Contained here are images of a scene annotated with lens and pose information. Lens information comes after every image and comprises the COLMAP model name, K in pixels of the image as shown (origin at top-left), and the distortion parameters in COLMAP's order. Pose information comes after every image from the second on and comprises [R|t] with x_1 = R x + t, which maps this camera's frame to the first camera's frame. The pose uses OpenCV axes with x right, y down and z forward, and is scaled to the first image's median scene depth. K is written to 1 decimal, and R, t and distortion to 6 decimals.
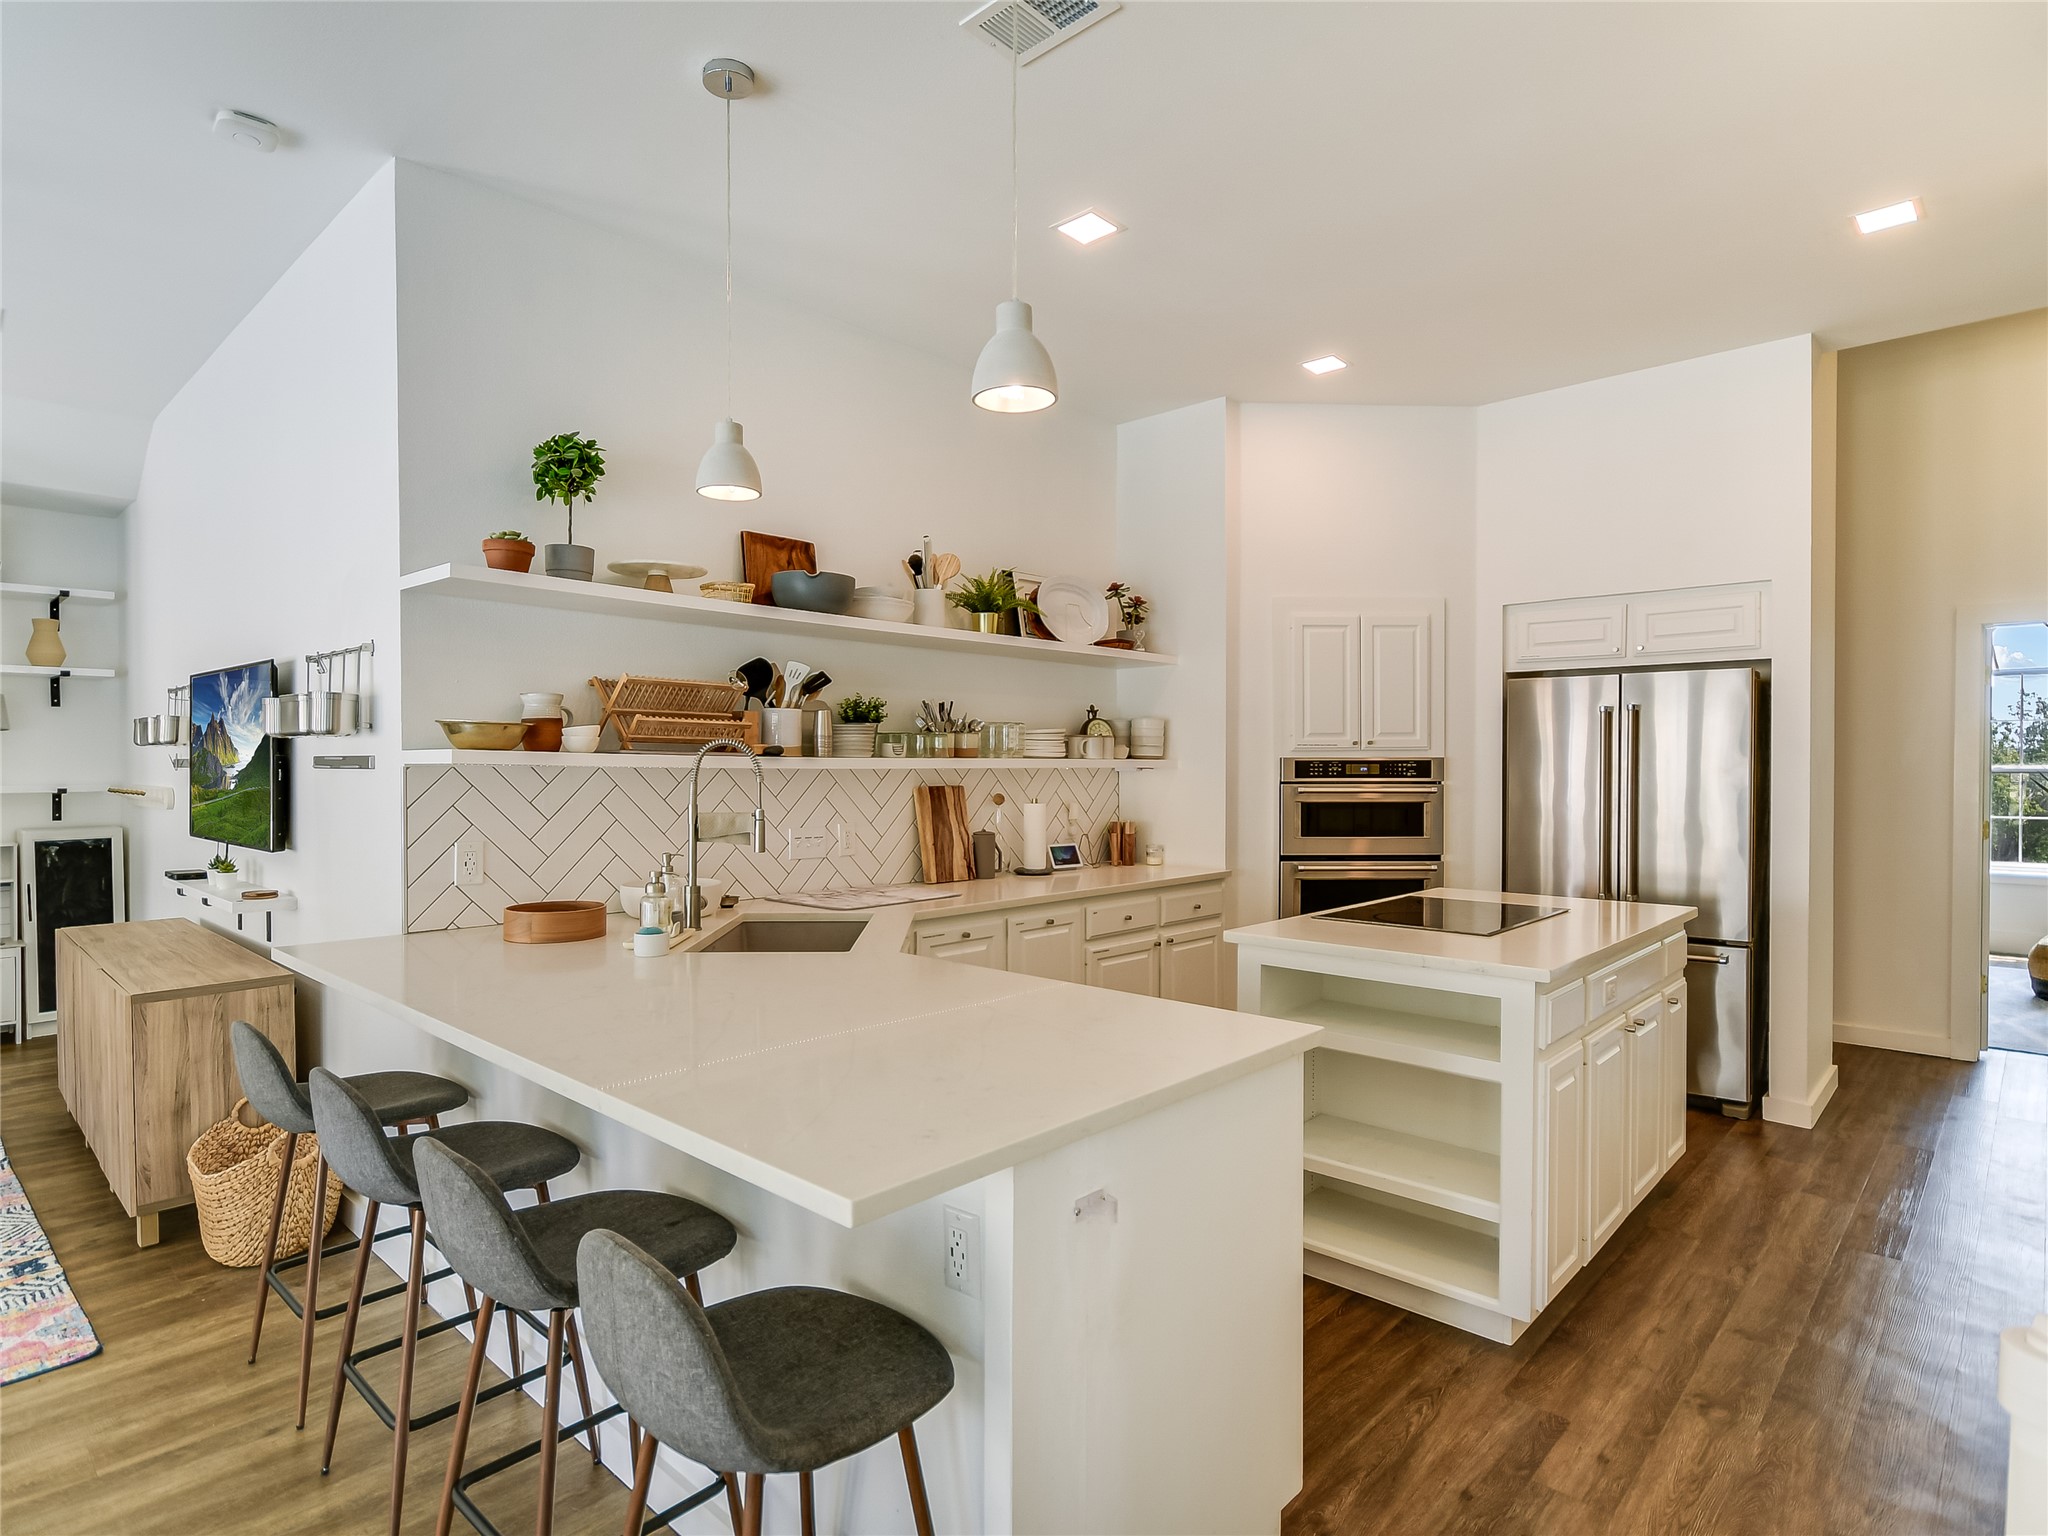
lens RADIAL K [[1085.6, 0, 1006.8], [0, 1085.6, 775.8], [0, 0, 1]] dist [0.029177, -0.015572]
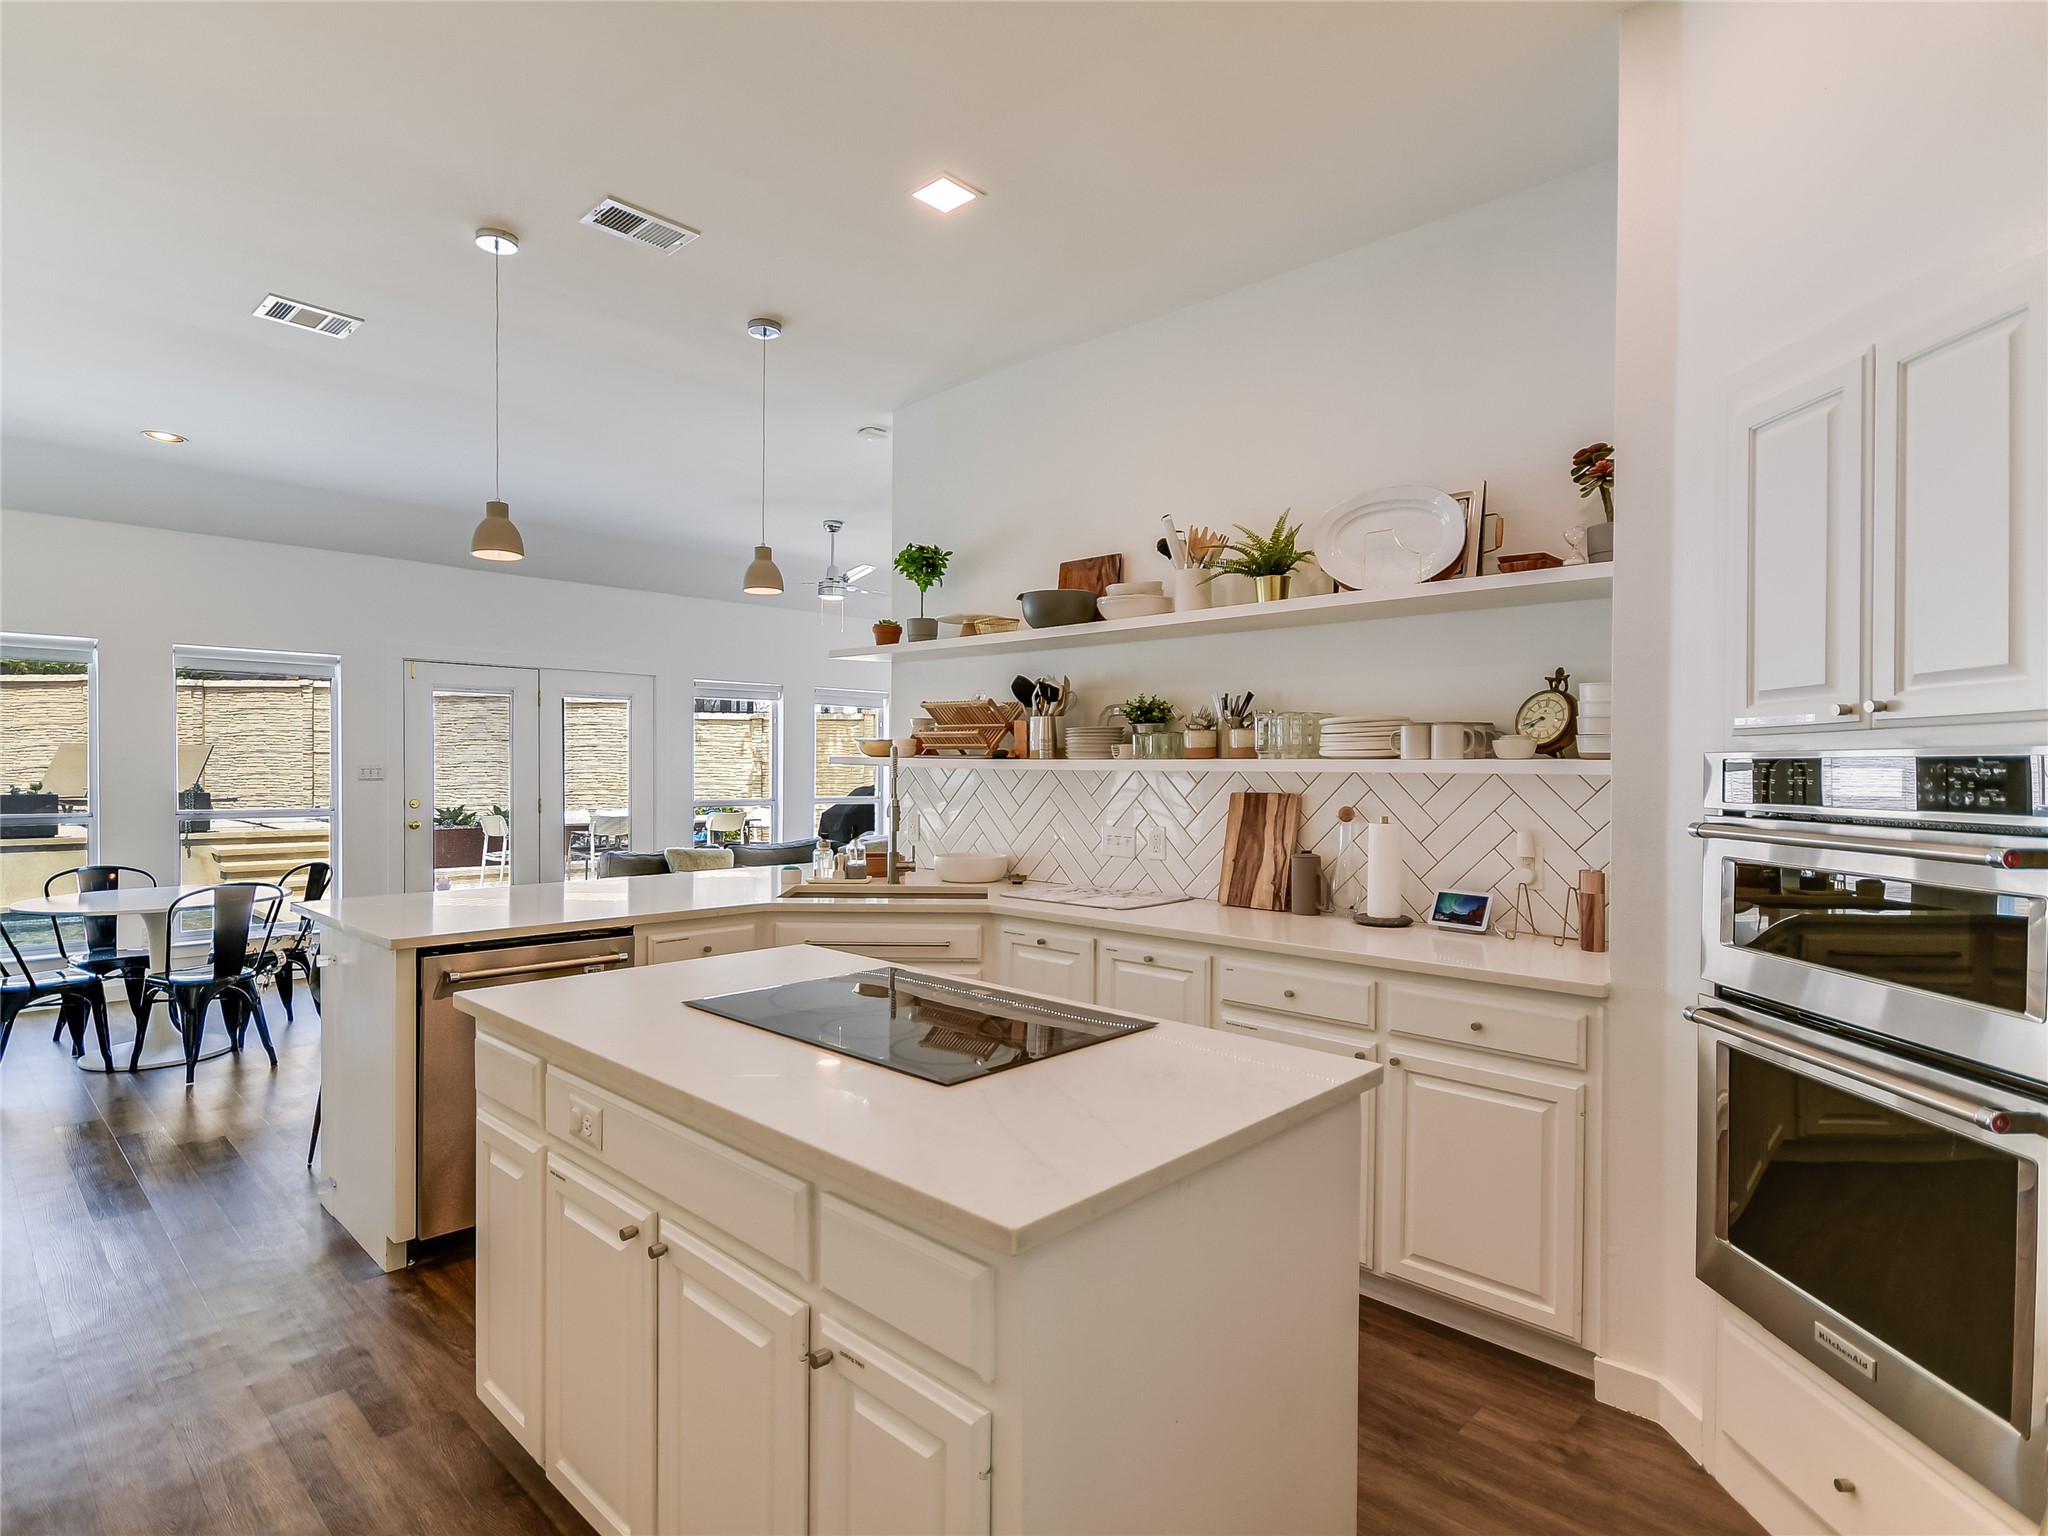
lens RADIAL K [[1042.0, 0, 996.2], [0, 1042.0, 774.5], [0, 0, 1]] dist [0.011772, -0.007278]
pose [[-0.008773, 0.007591, -0.999933, 0.780657], [-0.018791, 0.999793, 0.007754, -0.007472], [0.999785, 0.018858, -0.008629, 0.842904]]
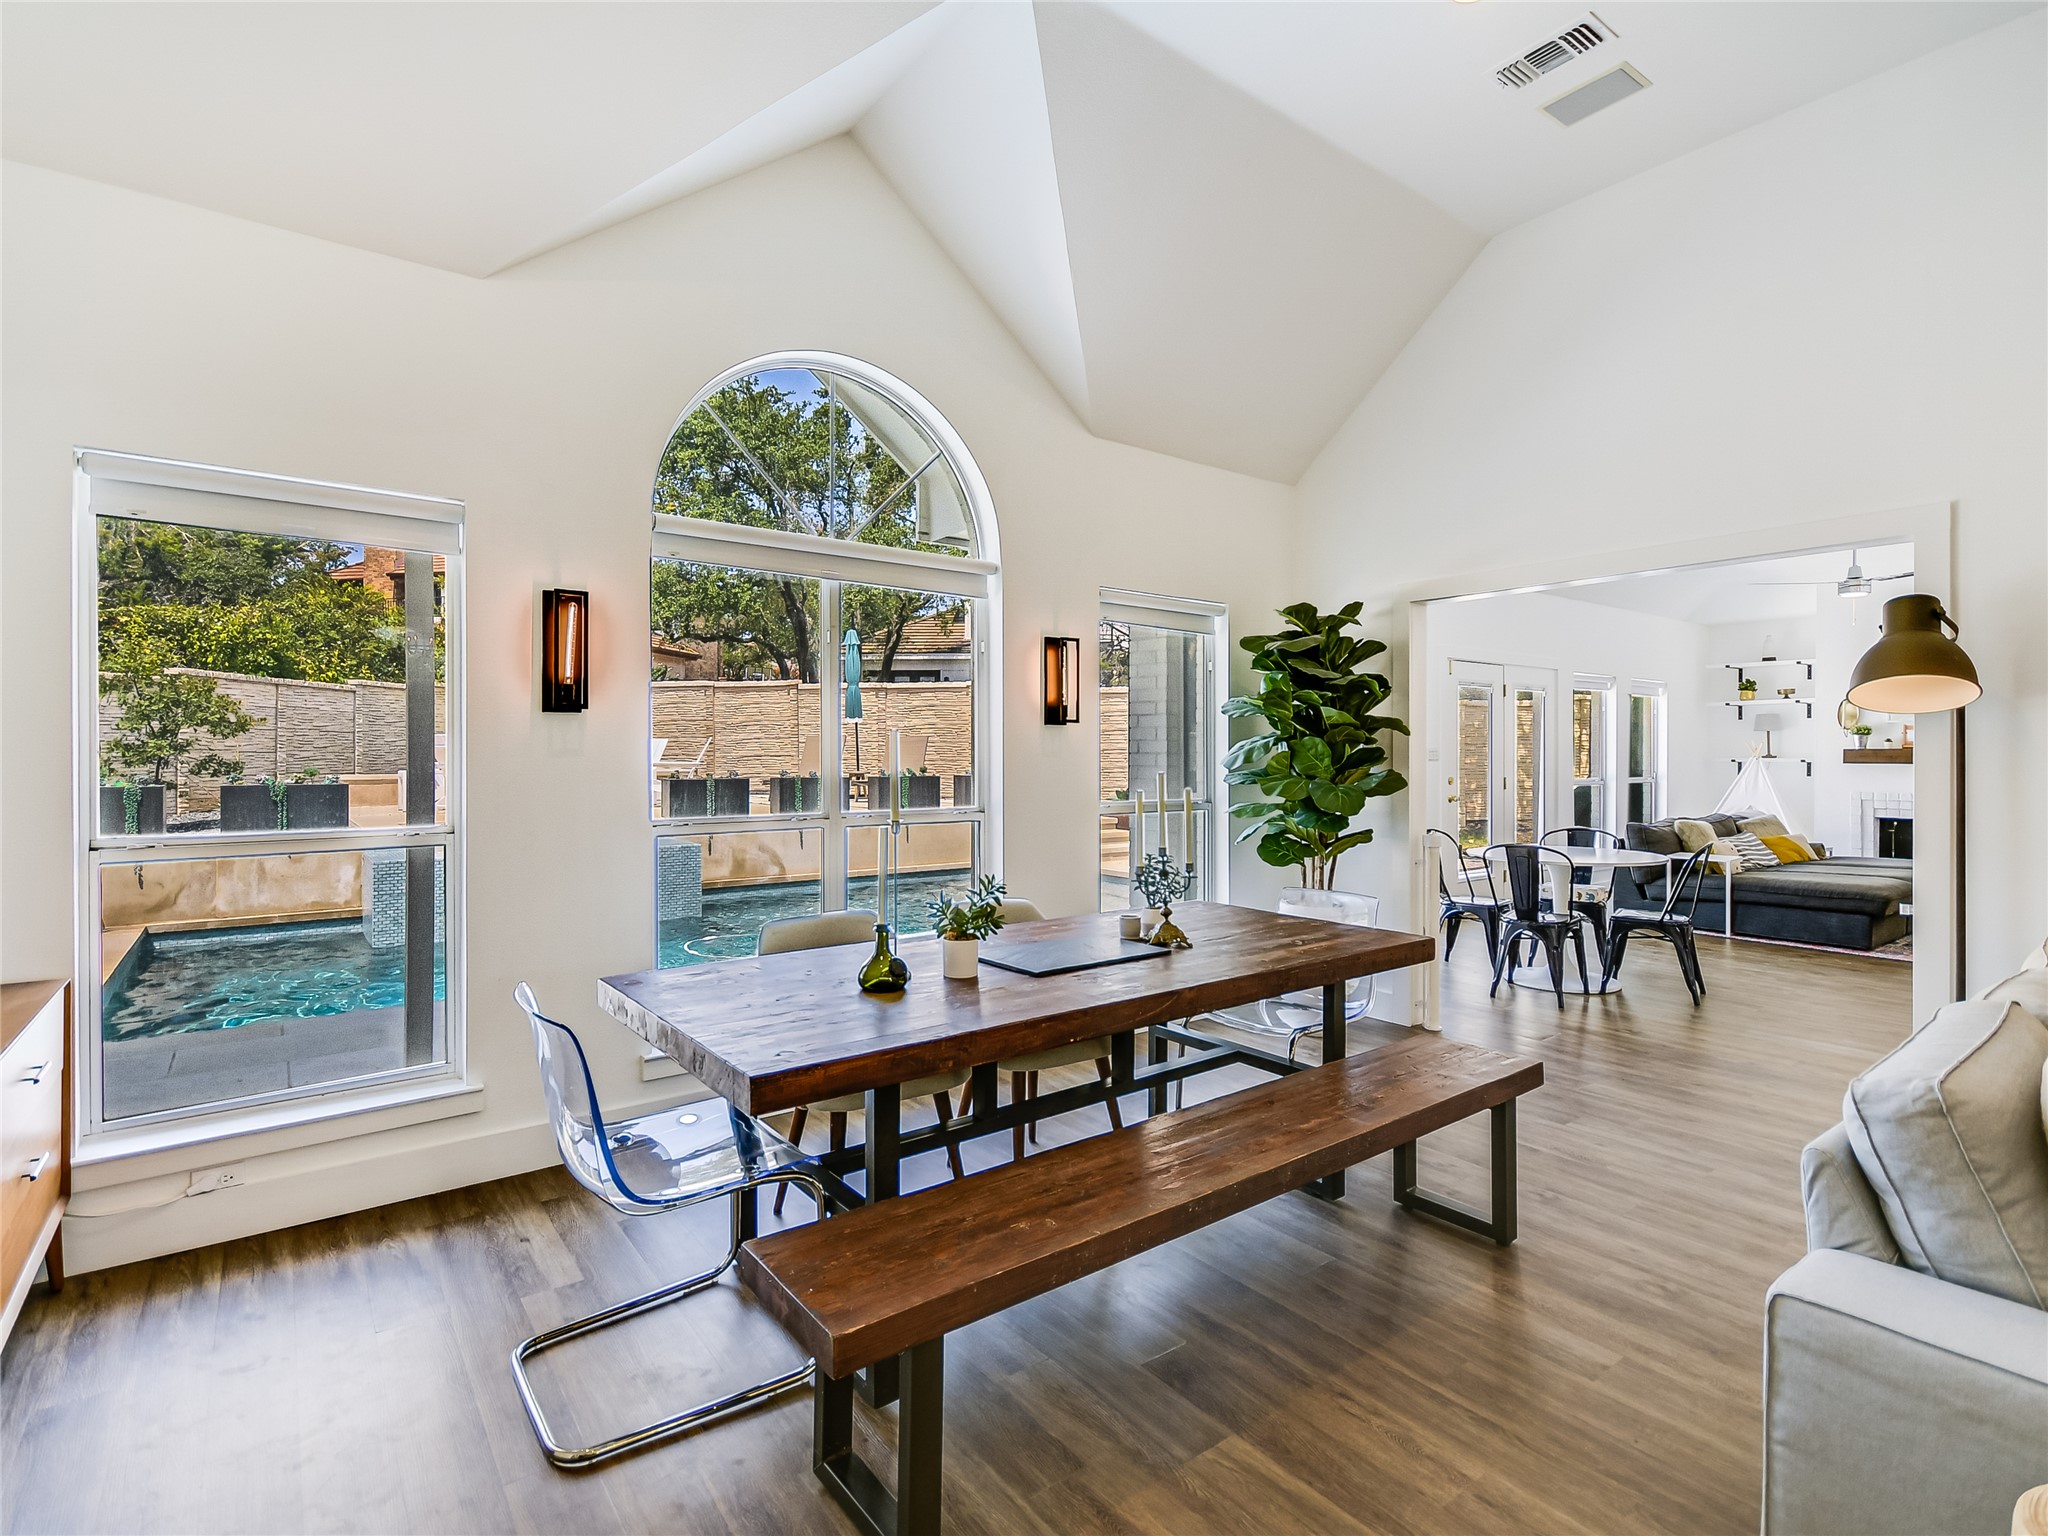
lens RADIAL K [[999.9, 0, 1006.9], [0, 999.9, 757.4], [0, 0, 1]] dist [0.010894, -0.000259]
pose [[-0.172009, 0.001512, -0.985094, 1.110126], [-0.012515, 0.999915, 0.003720, 0.028404], [0.985016, 0.012969, -0.171975, -0.639417]]
